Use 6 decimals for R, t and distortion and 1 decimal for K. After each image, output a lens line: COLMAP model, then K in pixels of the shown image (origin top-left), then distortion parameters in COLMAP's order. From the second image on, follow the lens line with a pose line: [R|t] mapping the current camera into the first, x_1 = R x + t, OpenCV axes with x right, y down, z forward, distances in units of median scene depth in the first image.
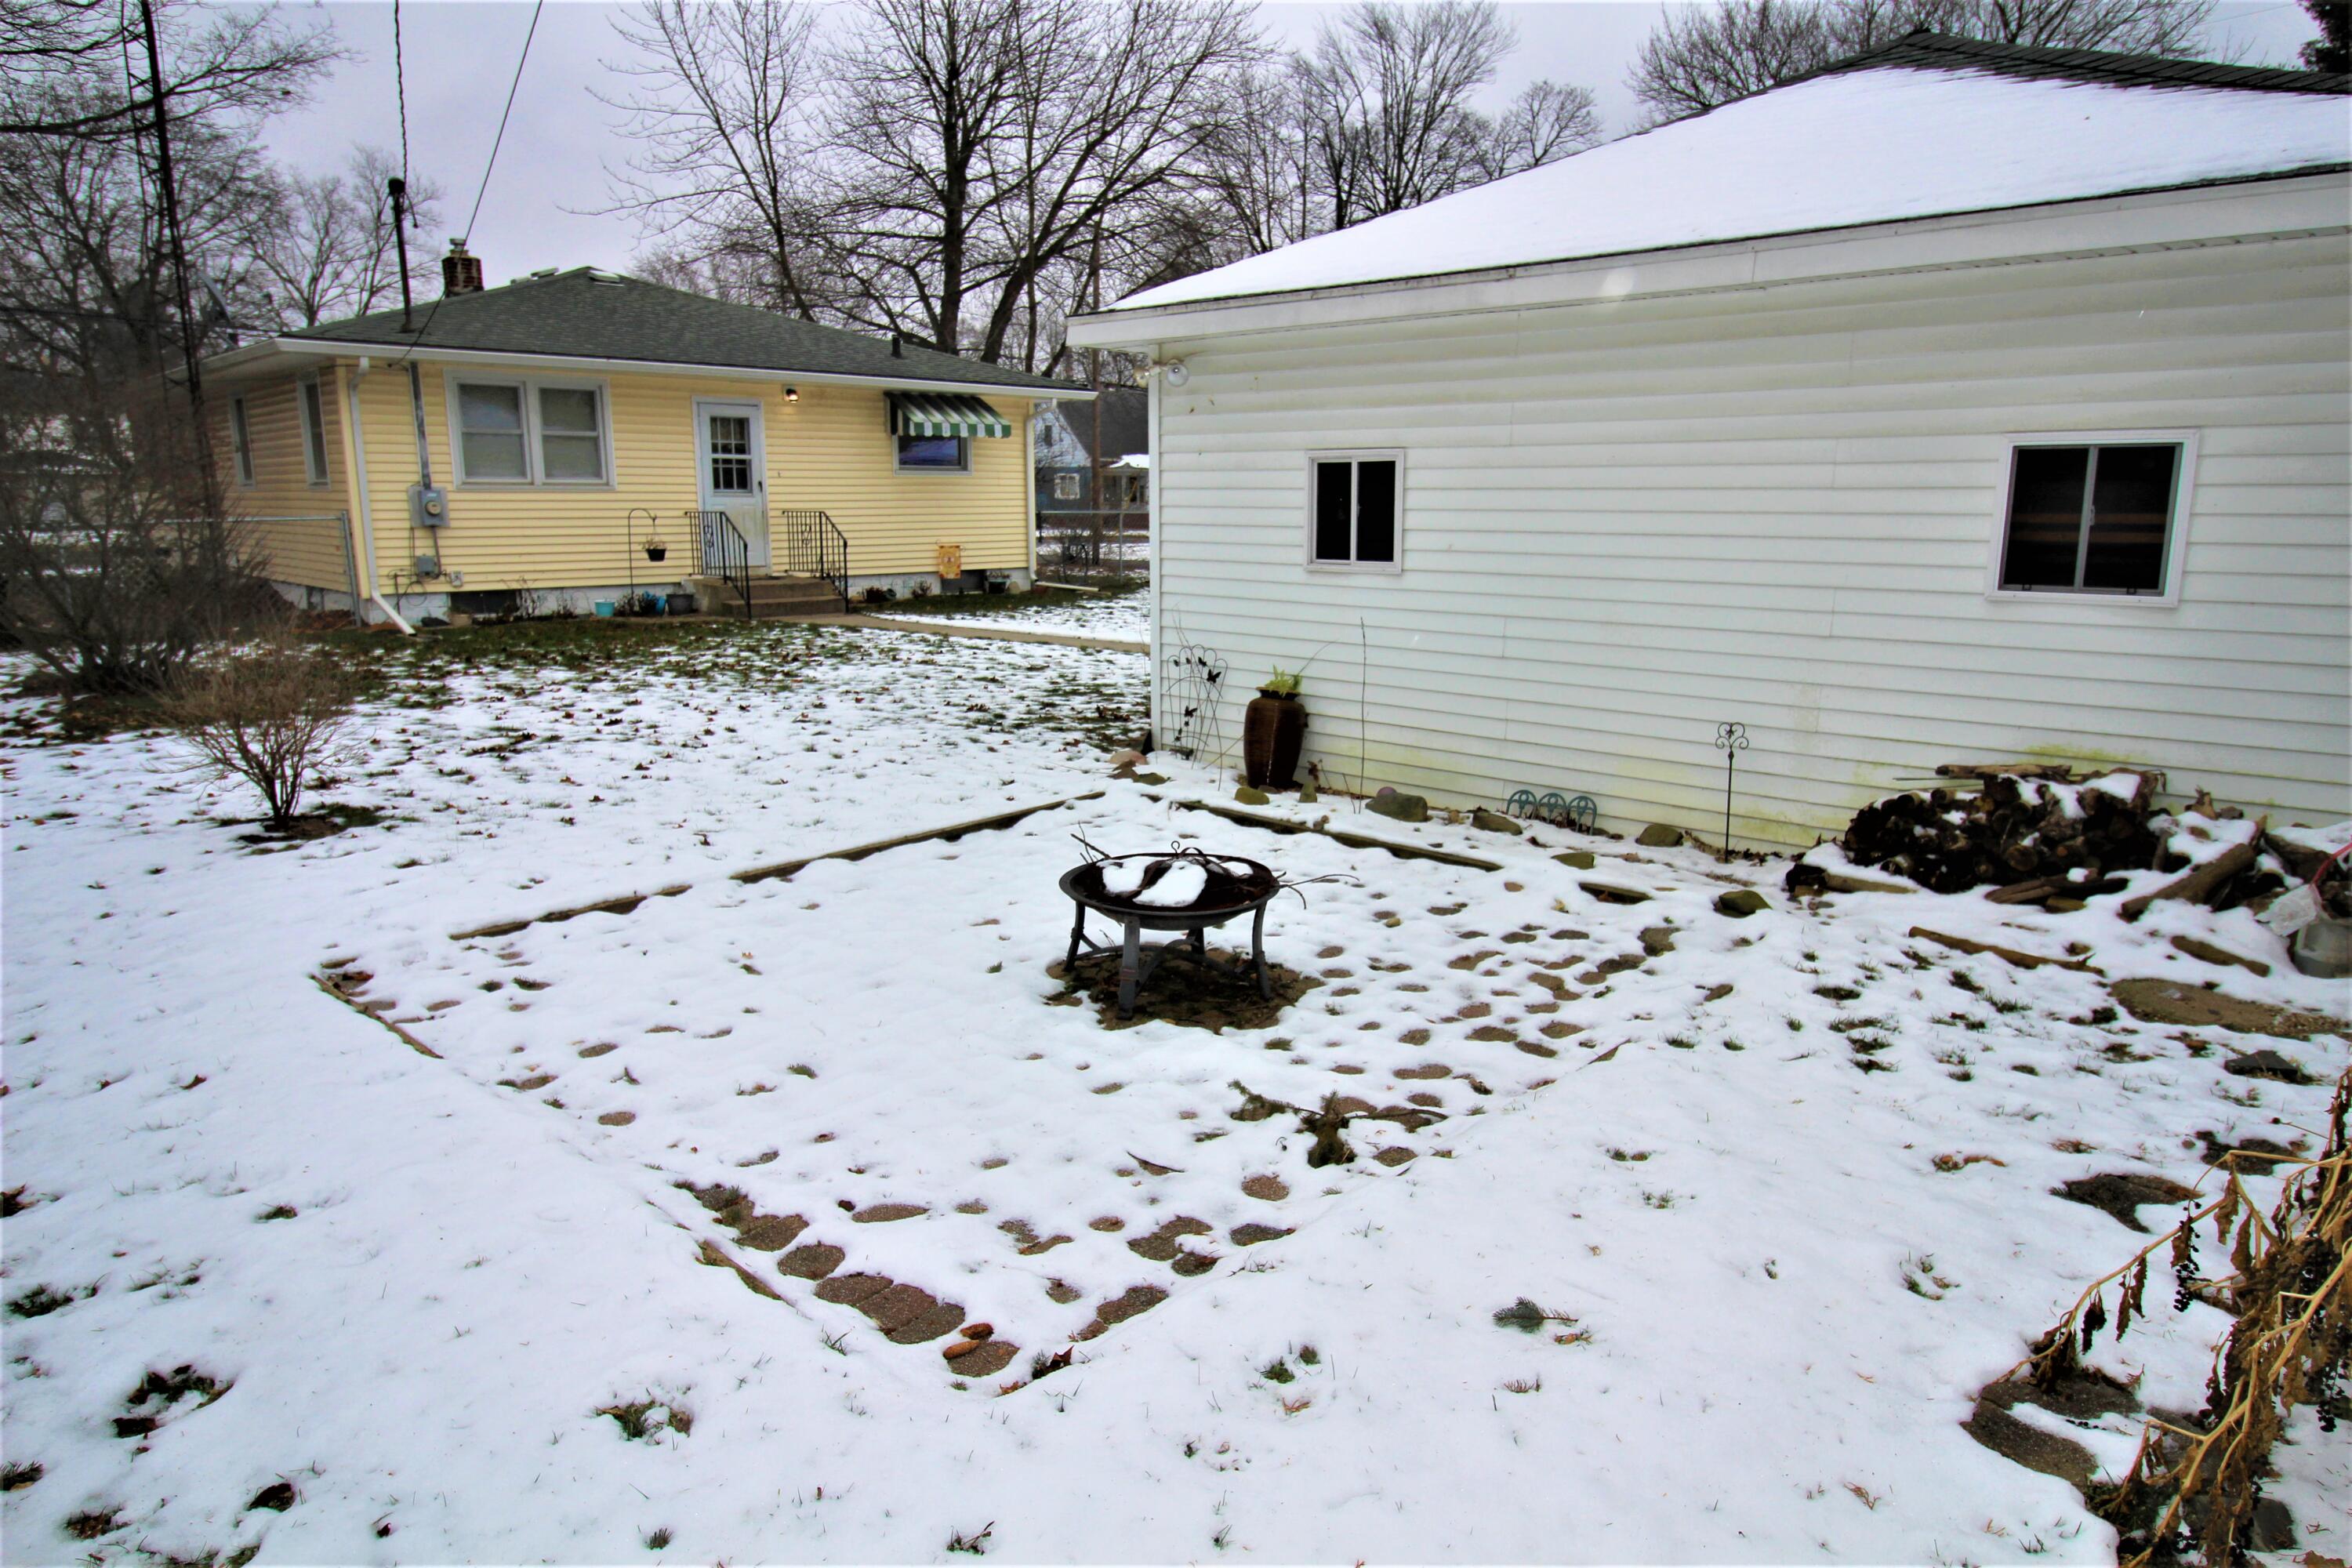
lens RADIAL K [[1429.4, 0, 1172.2], [0, 1429.4, 788.3], [0, 0, 1]] dist [-0.004798, 0.001048]
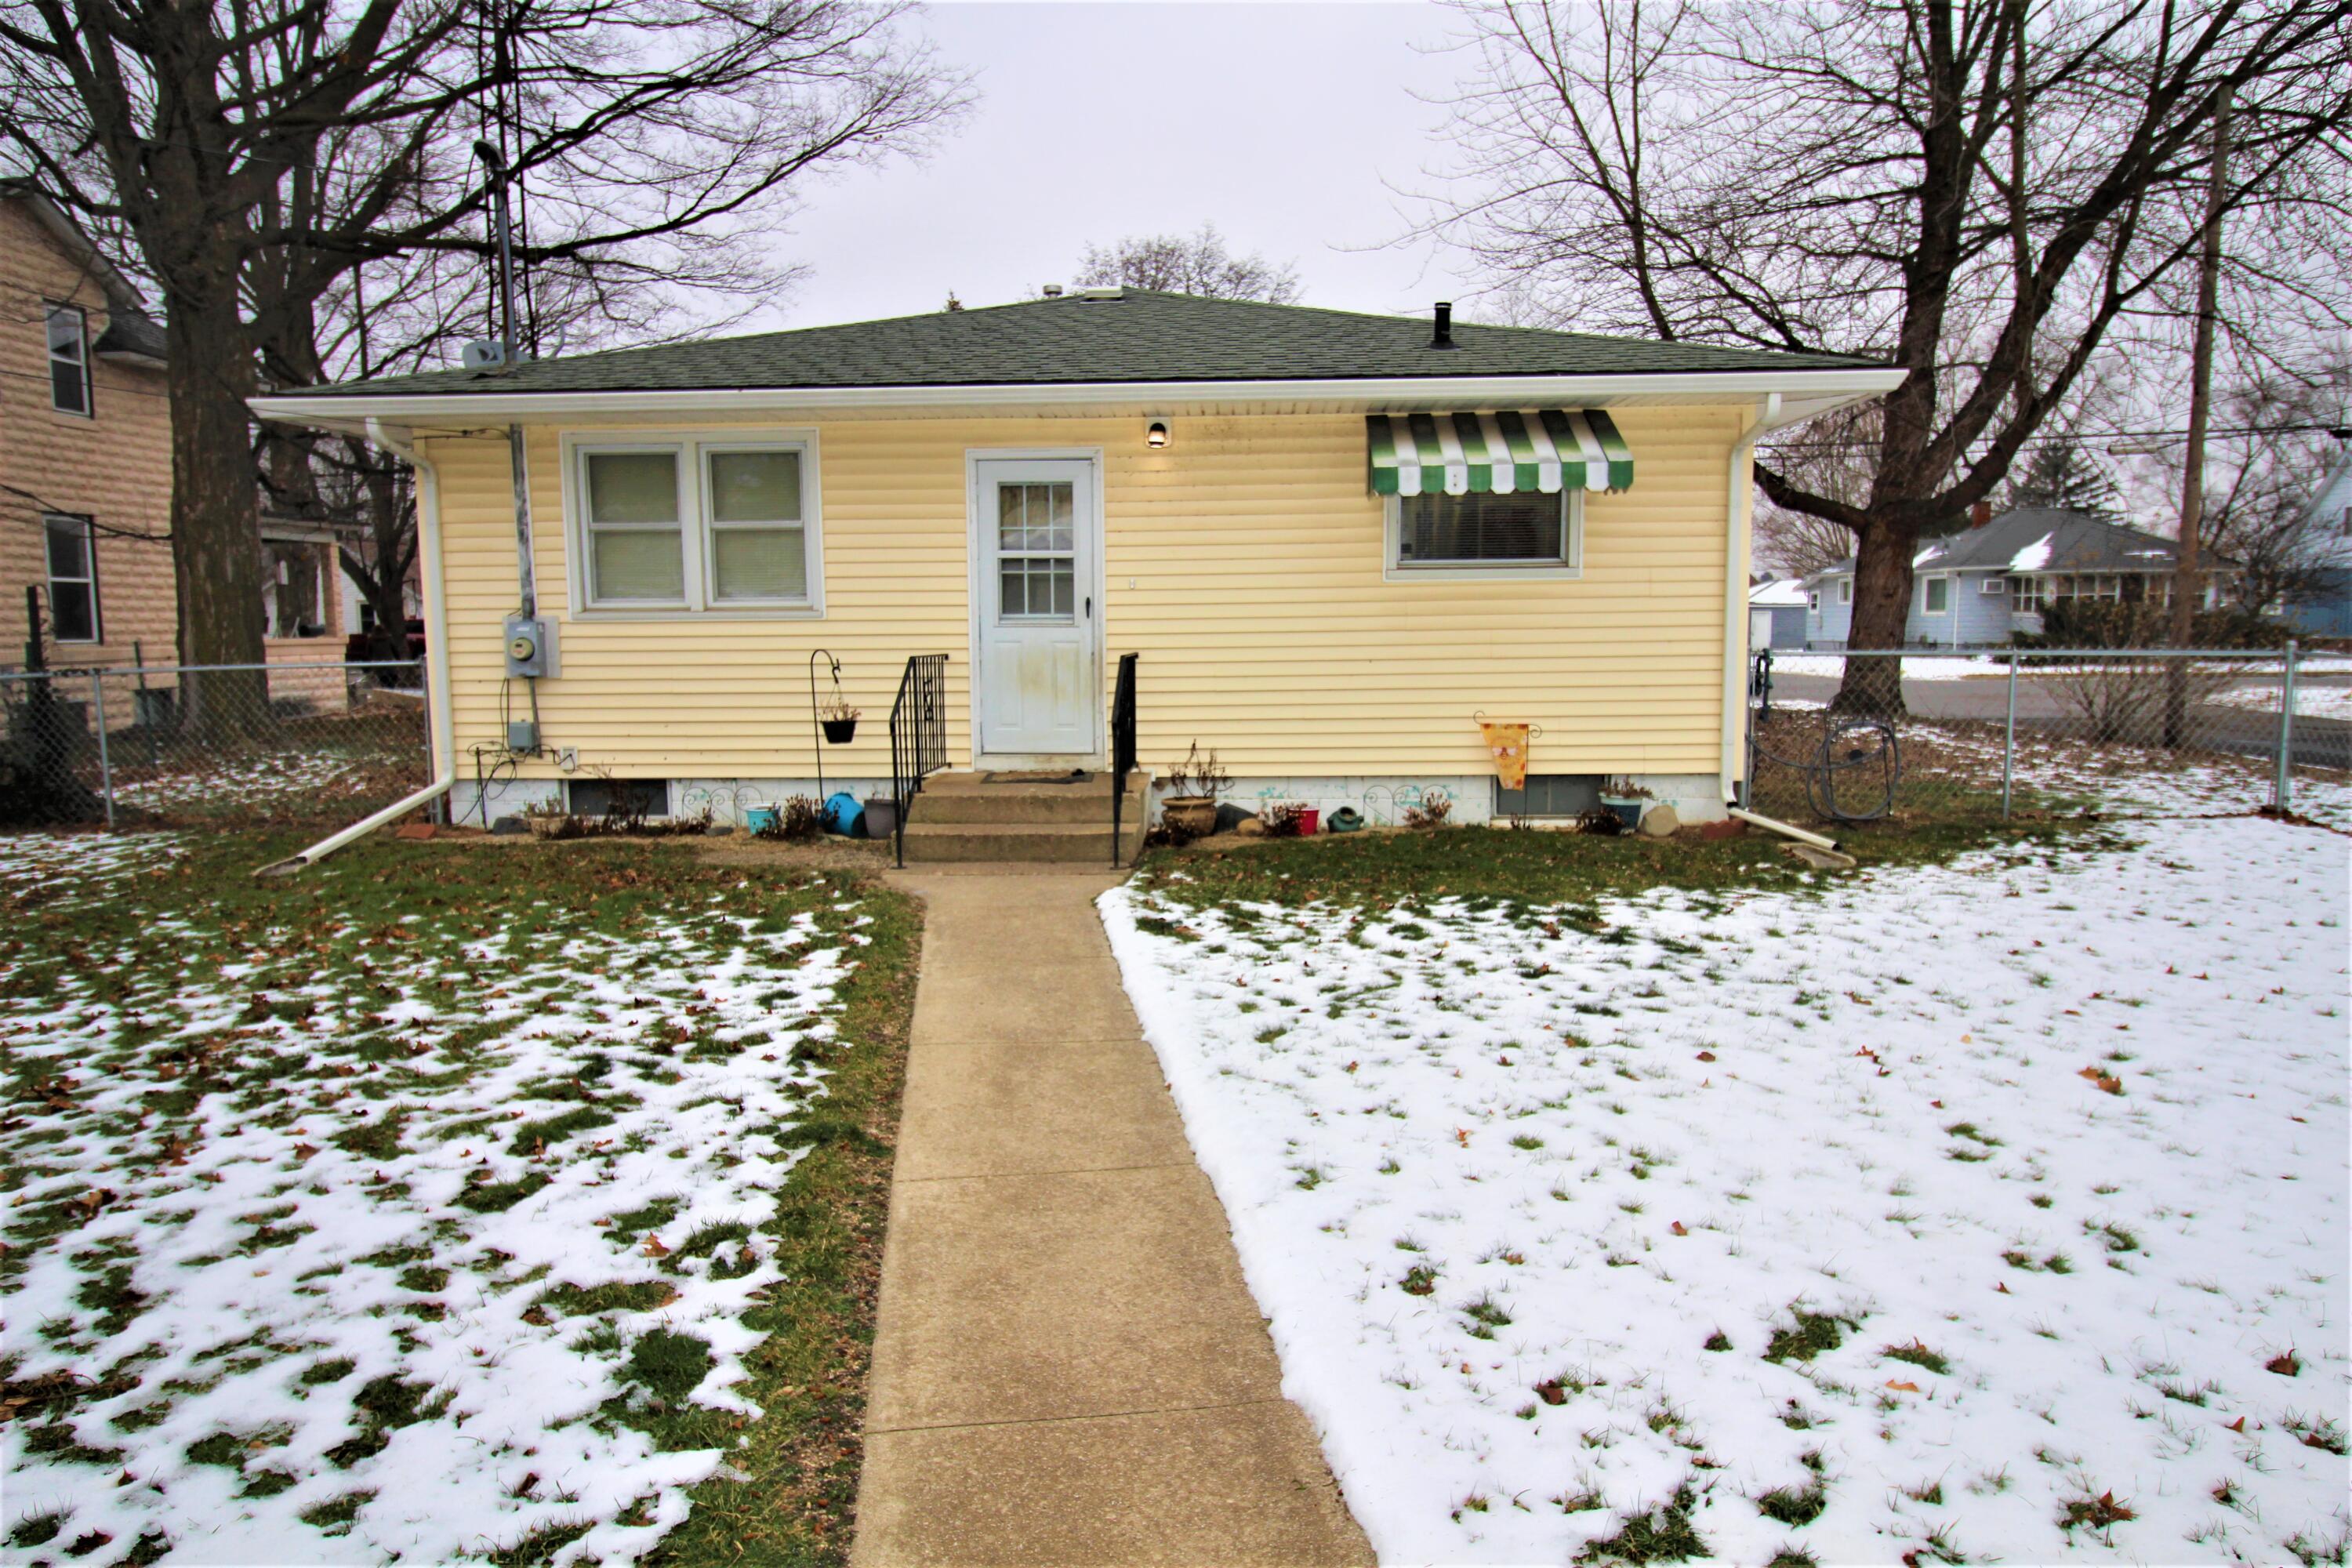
lens RADIAL K [[1429.4, 0, 1174.4], [0, 1429.4, 779.1], [0, 0, 1]] dist [-0.004798, 0.001048]
pose [[0.678760, 0.066434, -0.731349, 0.138264], [-0.136202, 0.990009, -0.036478, -0.143983], [0.721619, 0.124370, 0.681027, 0.726711]]
